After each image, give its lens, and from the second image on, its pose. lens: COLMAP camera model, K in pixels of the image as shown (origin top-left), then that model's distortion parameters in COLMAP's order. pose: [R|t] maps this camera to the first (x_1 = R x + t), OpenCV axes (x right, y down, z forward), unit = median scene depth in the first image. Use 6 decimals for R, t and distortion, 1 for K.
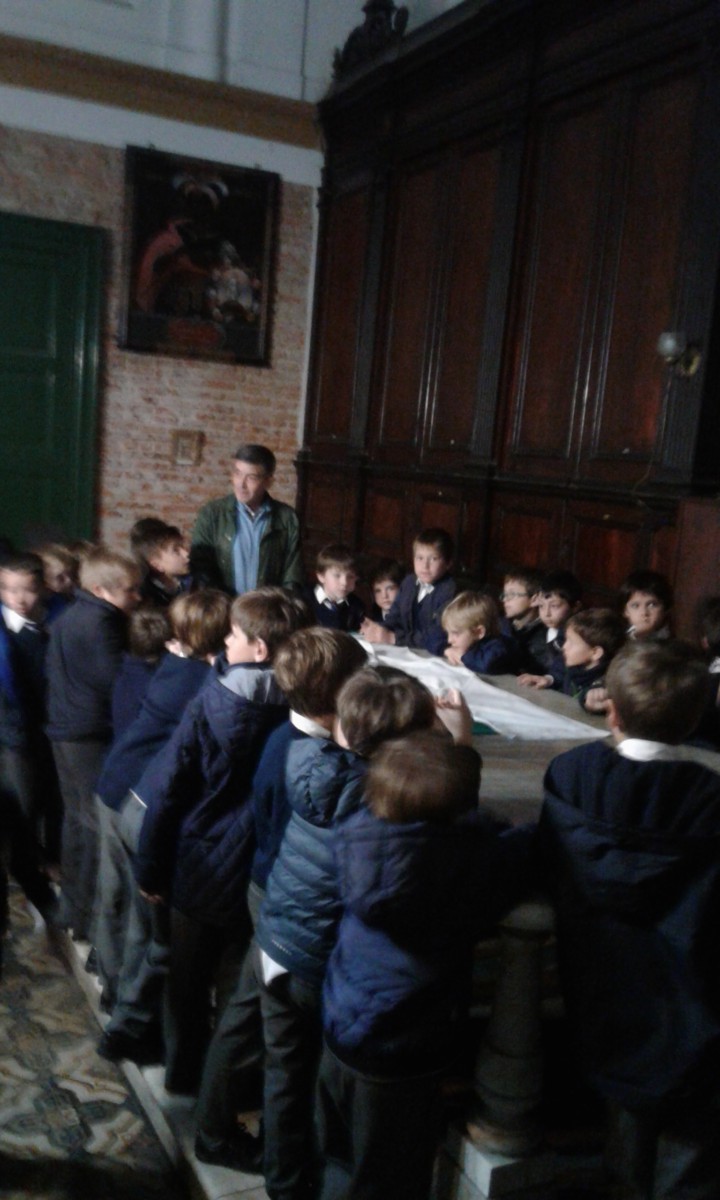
lens RADIAL K [[1118.4, 0, 360.0], [0, 1118.4, 600.0], [0, 0, 1]] dist [0.141159, -0.332228]
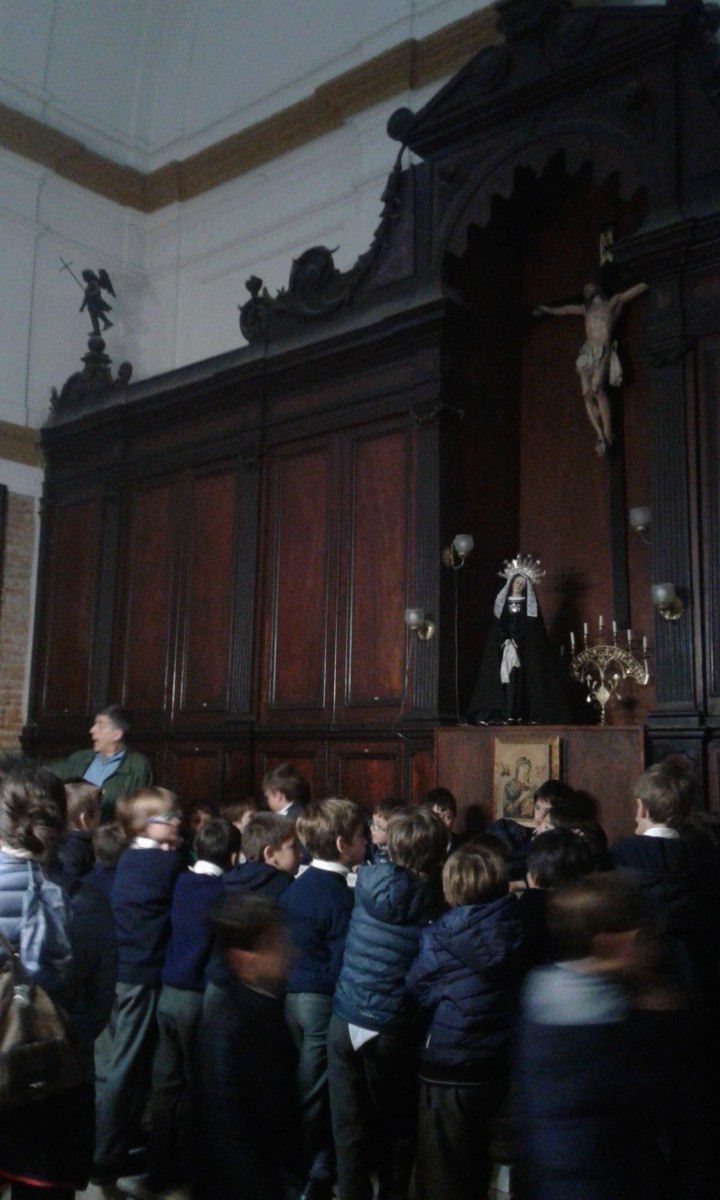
lens RADIAL K [[1118.4, 0, 360.0], [0, 1118.4, 600.0], [0, 0, 1]] dist [0.141159, -0.332228]
pose [[0.921042, -0.010515, 0.389321, -0.190854], [0.109615, 0.966224, -0.233228, 0.038645], [-0.373719, 0.257488, 0.891086, -0.115372]]
